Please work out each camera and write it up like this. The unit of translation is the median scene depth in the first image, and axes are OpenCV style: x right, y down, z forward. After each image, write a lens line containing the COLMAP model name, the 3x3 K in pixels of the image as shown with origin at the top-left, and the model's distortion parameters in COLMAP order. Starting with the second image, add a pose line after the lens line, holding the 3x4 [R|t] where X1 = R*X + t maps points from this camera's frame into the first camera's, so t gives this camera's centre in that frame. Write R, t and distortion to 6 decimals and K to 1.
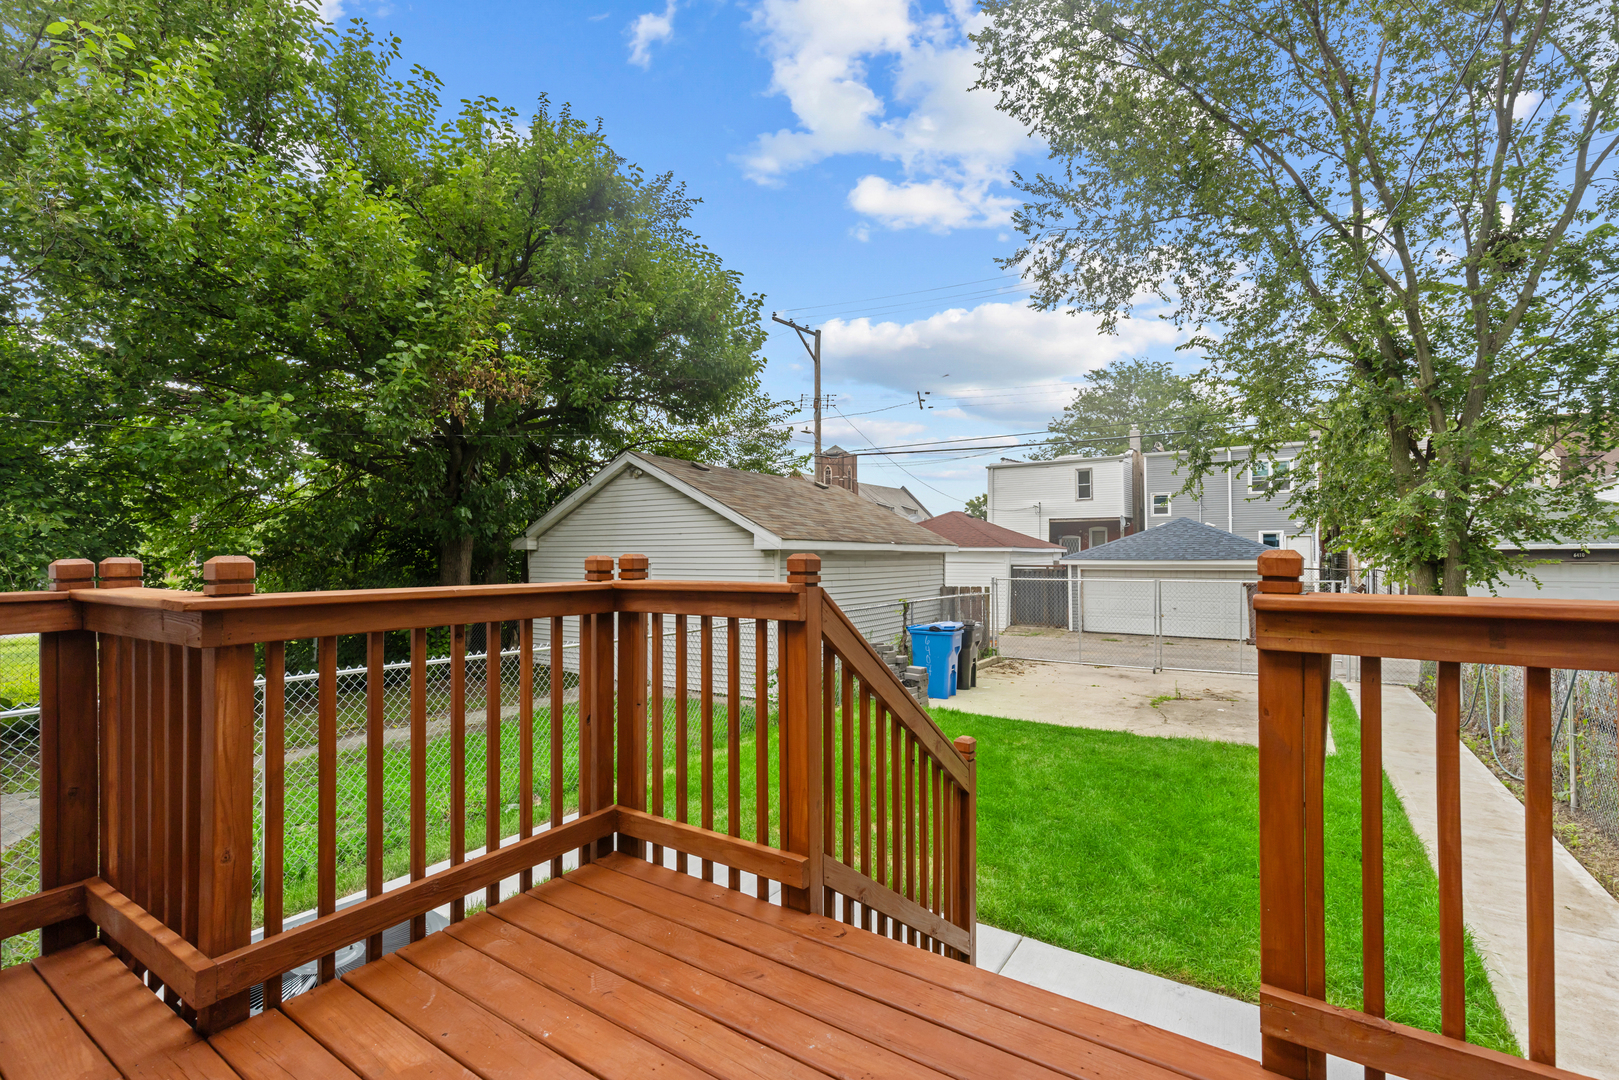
lens RADIAL K [[728.6, 0, 808.2], [0, 728.6, 538.1], [0, 0, 1]] dist [0.003204, -0.000201]
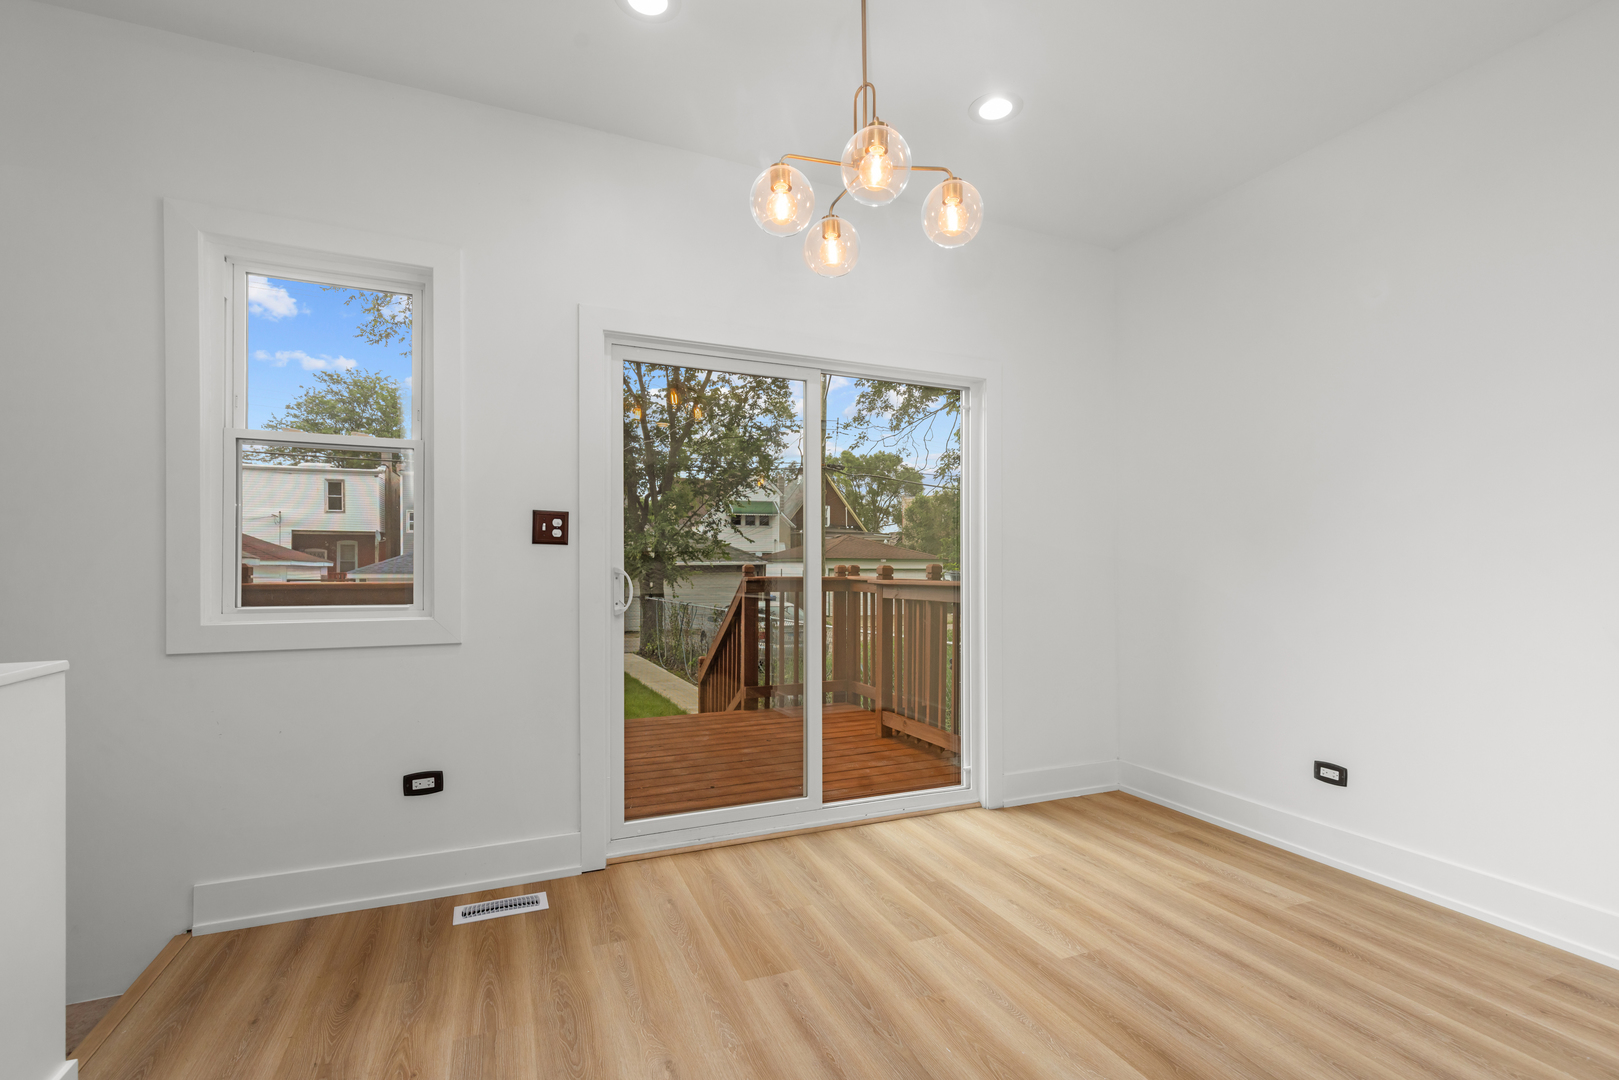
lens RADIAL K [[728.6, 0, 807.9], [0, 728.6, 572.1], [0, 0, 1]] dist [0.003204, -0.000201]
pose [[0.537384, -0.003820, 0.843329, -0.293080], [-0.019274, 0.999673, 0.016809, -0.002568], [-0.843117, -0.025287, 0.537135, -0.150465]]
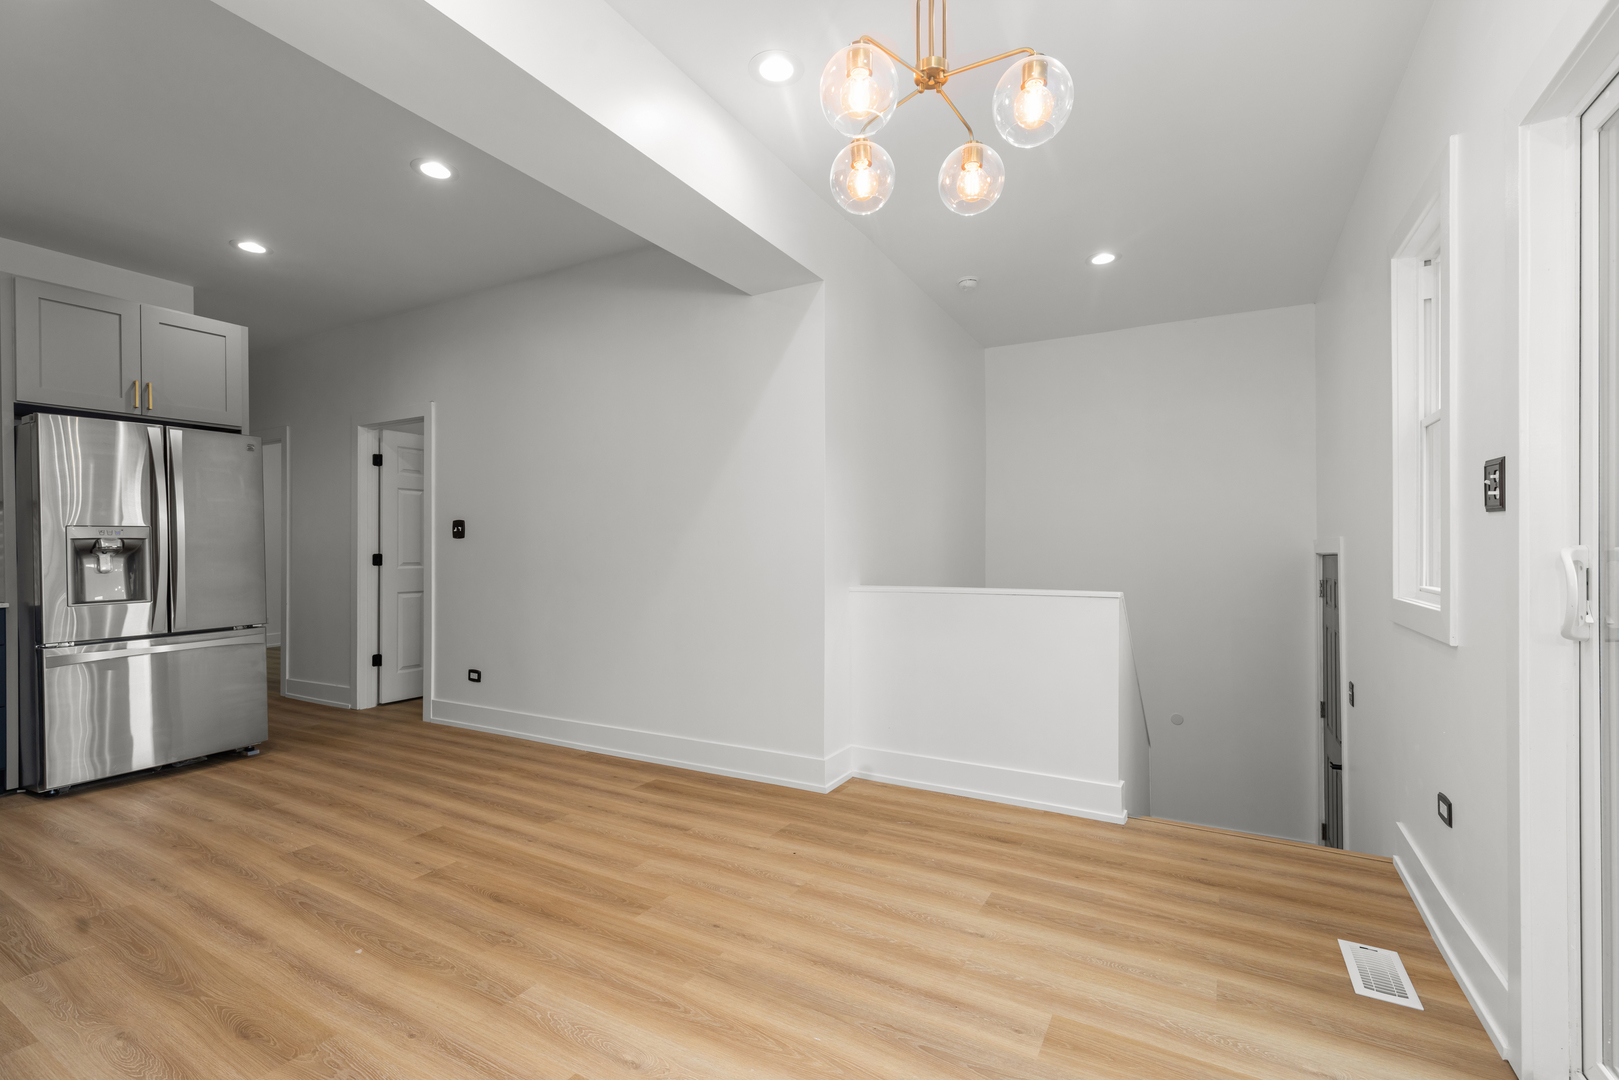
lens RADIAL K [[728.6, 0, 798.0], [0, 728.6, 551.4], [0, 0, 1]] dist [0.003204, -0.000201]
pose [[0.069930, 0.003436, -0.997546, -0.016186], [0.020623, 0.999775, 0.004889, -0.001143], [0.997339, -0.020915, 0.069844, -0.110317]]
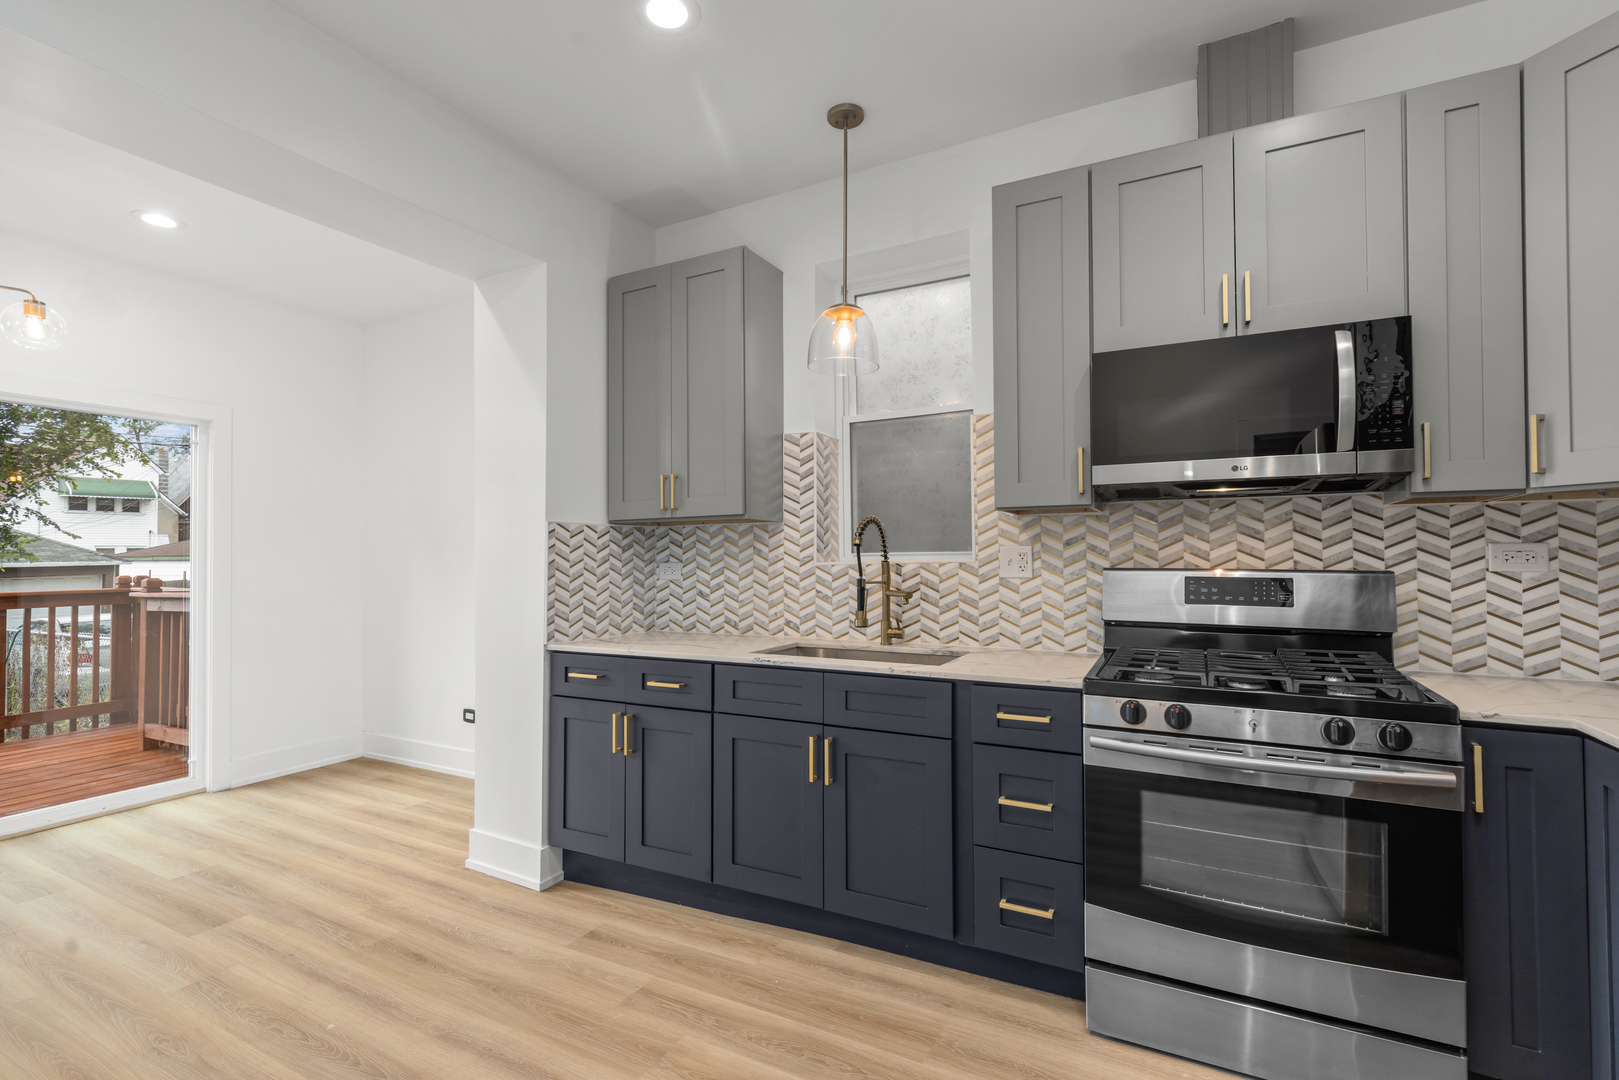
lens RADIAL K [[728.6, 0, 811.6], [0, 728.6, 543.4], [0, 0, 1]] dist [0.003204, -0.000201]
pose [[-0.106603, 0.021839, 0.994062, -0.375491], [-0.010494, 0.999678, -0.023088, -0.014140], [-0.994246, -0.012893, -0.106340, -0.293996]]
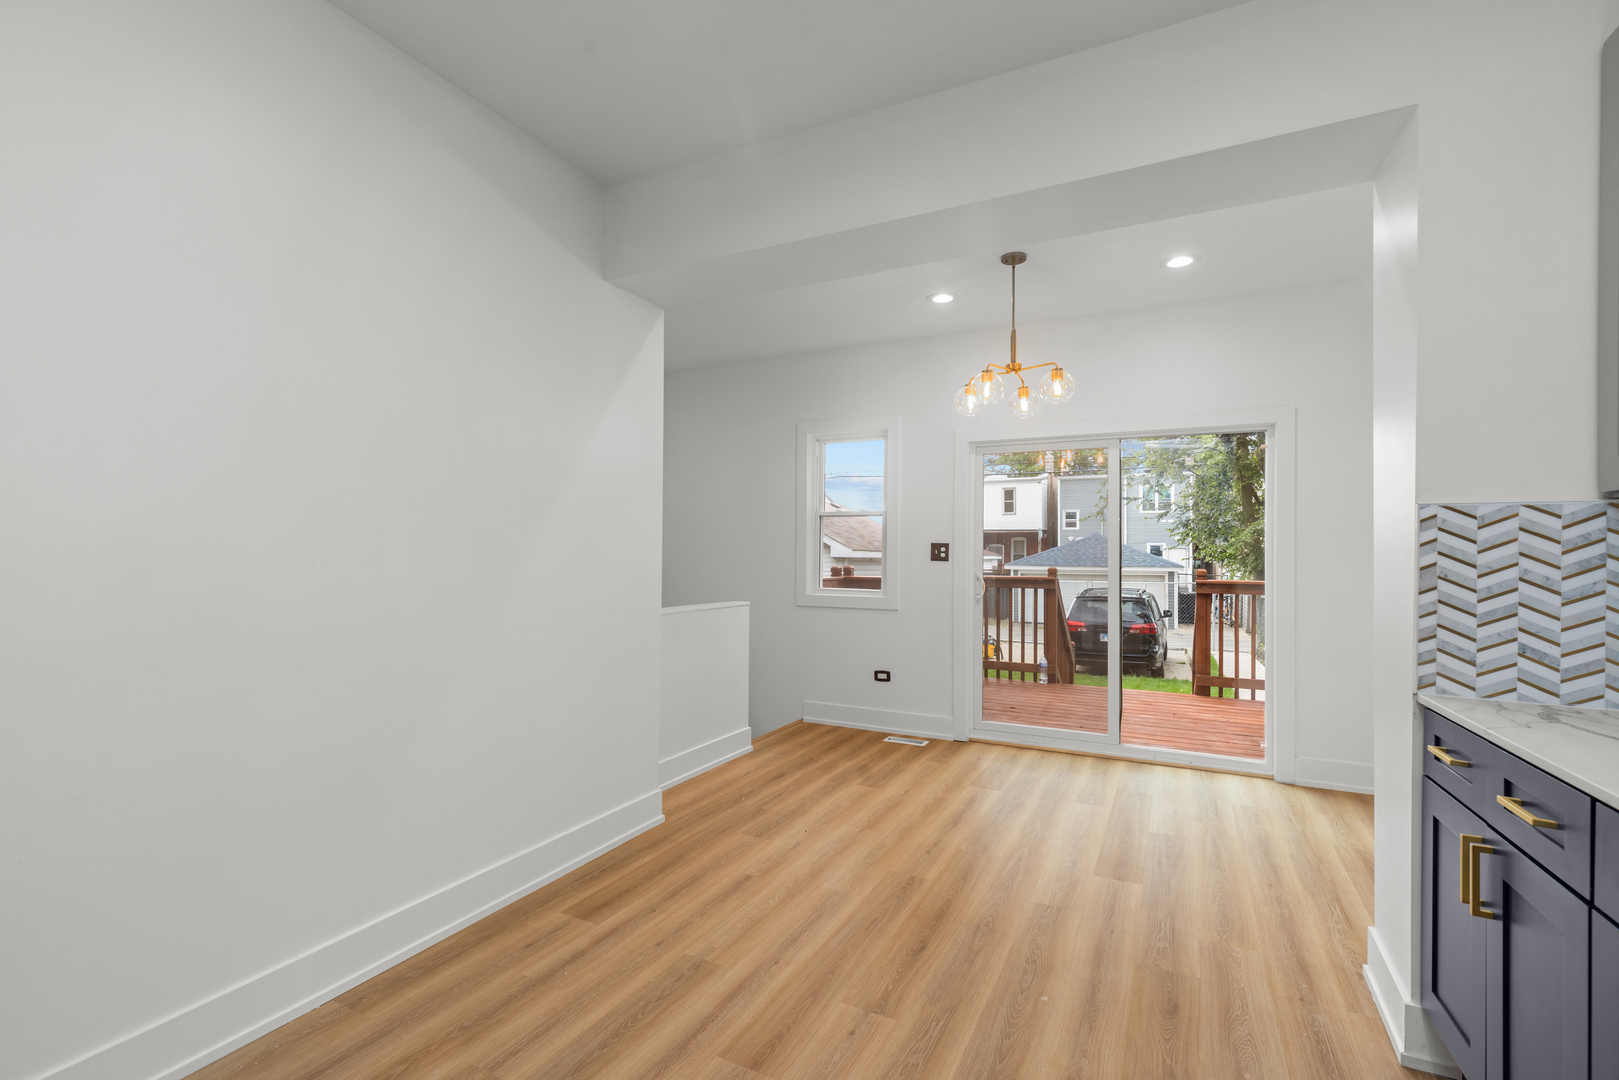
lens RADIAL K [[728.6, 0, 810.3], [0, 728.6, 543.4], [0, 0, 1]] dist [0.003204, -0.000201]
pose [[0.991136, 0.012151, 0.132297, -0.277156], [-0.012786, 0.999910, 0.003949, -0.016531], [-0.132237, -0.005606, 0.991202, -0.370320]]
